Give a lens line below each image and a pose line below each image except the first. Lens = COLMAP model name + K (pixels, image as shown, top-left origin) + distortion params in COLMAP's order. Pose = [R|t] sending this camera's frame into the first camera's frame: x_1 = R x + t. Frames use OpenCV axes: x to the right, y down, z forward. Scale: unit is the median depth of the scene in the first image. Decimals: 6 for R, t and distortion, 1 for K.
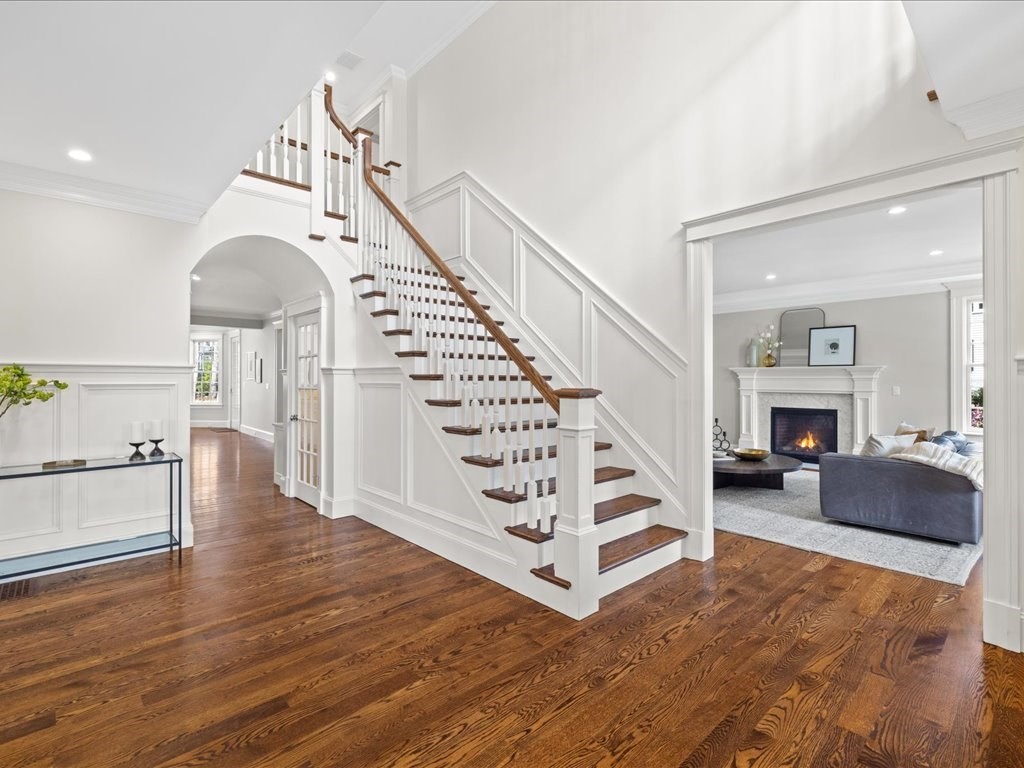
lens RADIAL K [[489.4, 0, 511.4], [0, 489.4, 377.2], [0, 0, 1]] dist [-0.000805, -0.000056]
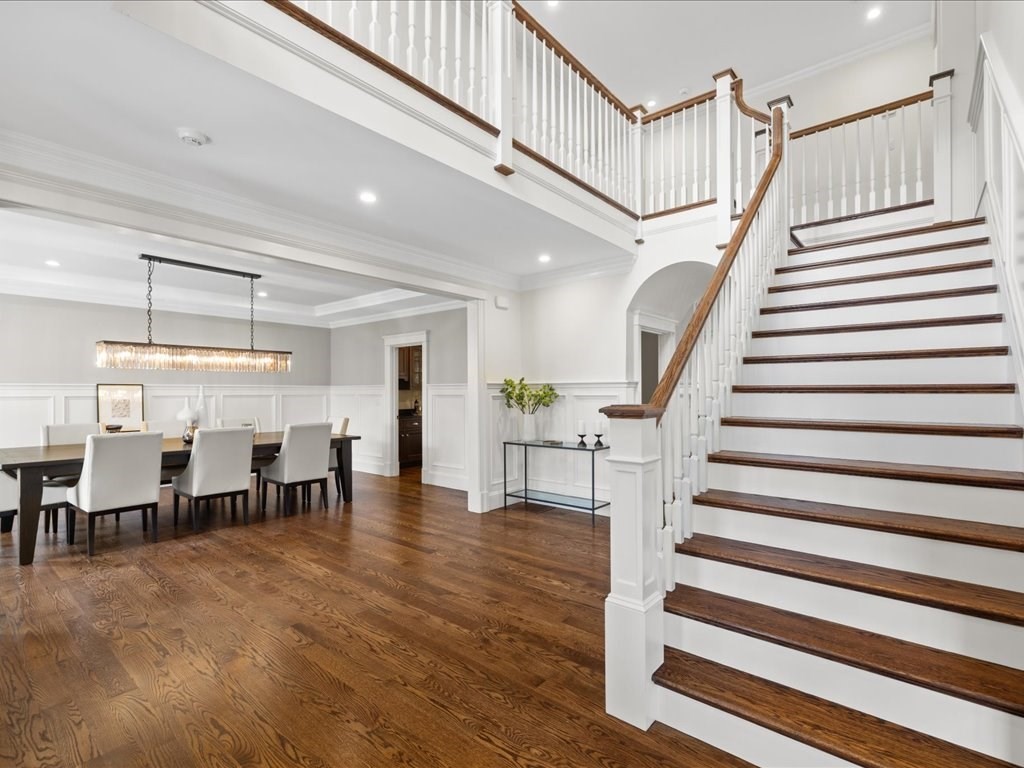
lens RADIAL K [[488.5, 0, 513.4], [0, 488.5, 392.2], [0, 0, 1]] dist [-0.000180, -0.000024]
pose [[0.130128, 0.000311, -0.991497, 0.466441], [0.006905, 0.999975, 0.001220, 0.000650], [0.991473, -0.007005, 0.130122, 0.411401]]
